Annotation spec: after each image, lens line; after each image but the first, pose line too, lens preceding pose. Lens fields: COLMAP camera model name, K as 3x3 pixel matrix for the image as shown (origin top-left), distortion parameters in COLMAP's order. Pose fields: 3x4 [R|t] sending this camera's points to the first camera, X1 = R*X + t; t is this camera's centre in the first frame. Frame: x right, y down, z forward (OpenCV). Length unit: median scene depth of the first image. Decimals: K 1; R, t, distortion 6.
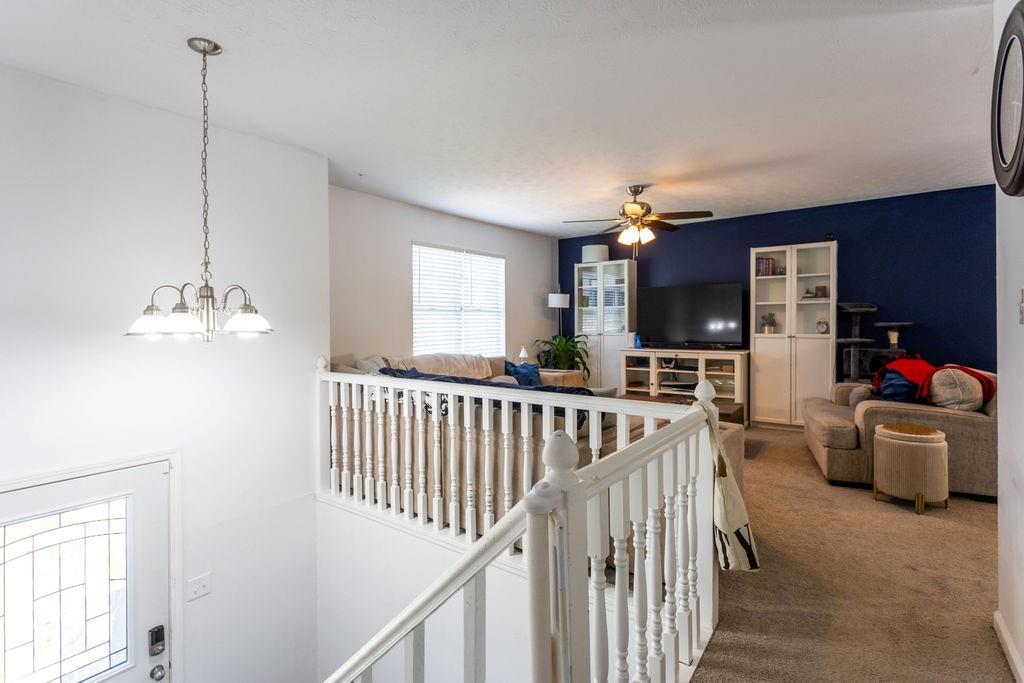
lens RADIAL K [[489.7, 0, 514.1], [0, 489.7, 326.9], [0, 0, 1]] dist [0.000309, 0.000049]
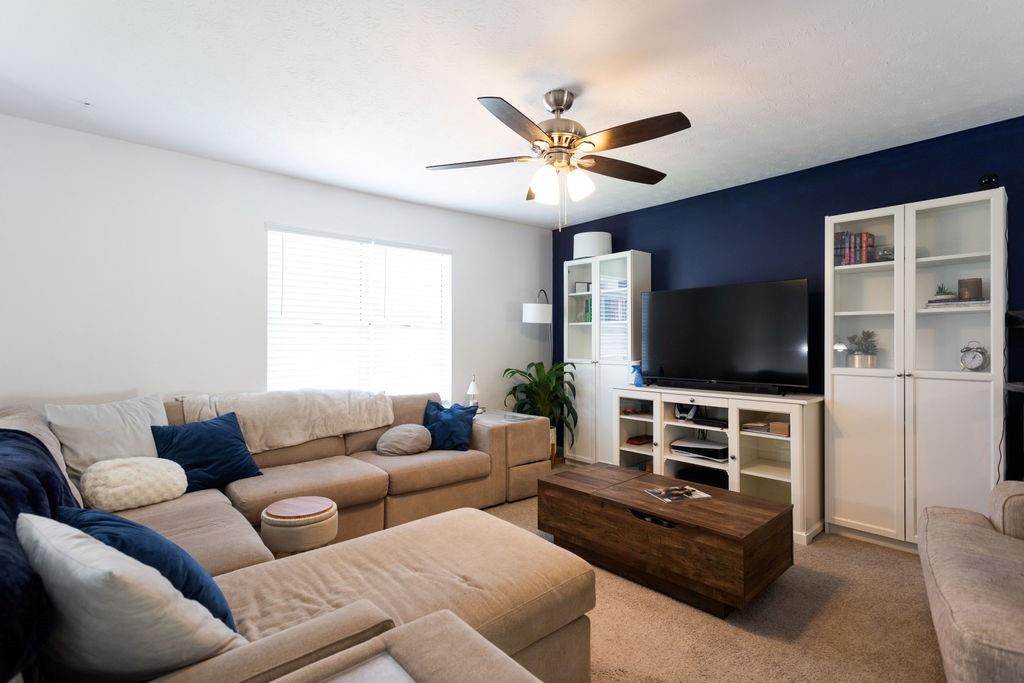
lens RADIAL K [[489.7, 0, 511.2], [0, 489.7, 337.7], [0, 0, 1]] dist [0.000314, 0.000509]
pose [[0.977562, 0.004724, -0.210595, 0.246689], [-0.008678, 0.999803, -0.017856, -0.007009], [0.210469, 0.019282, 0.977410, 0.369555]]
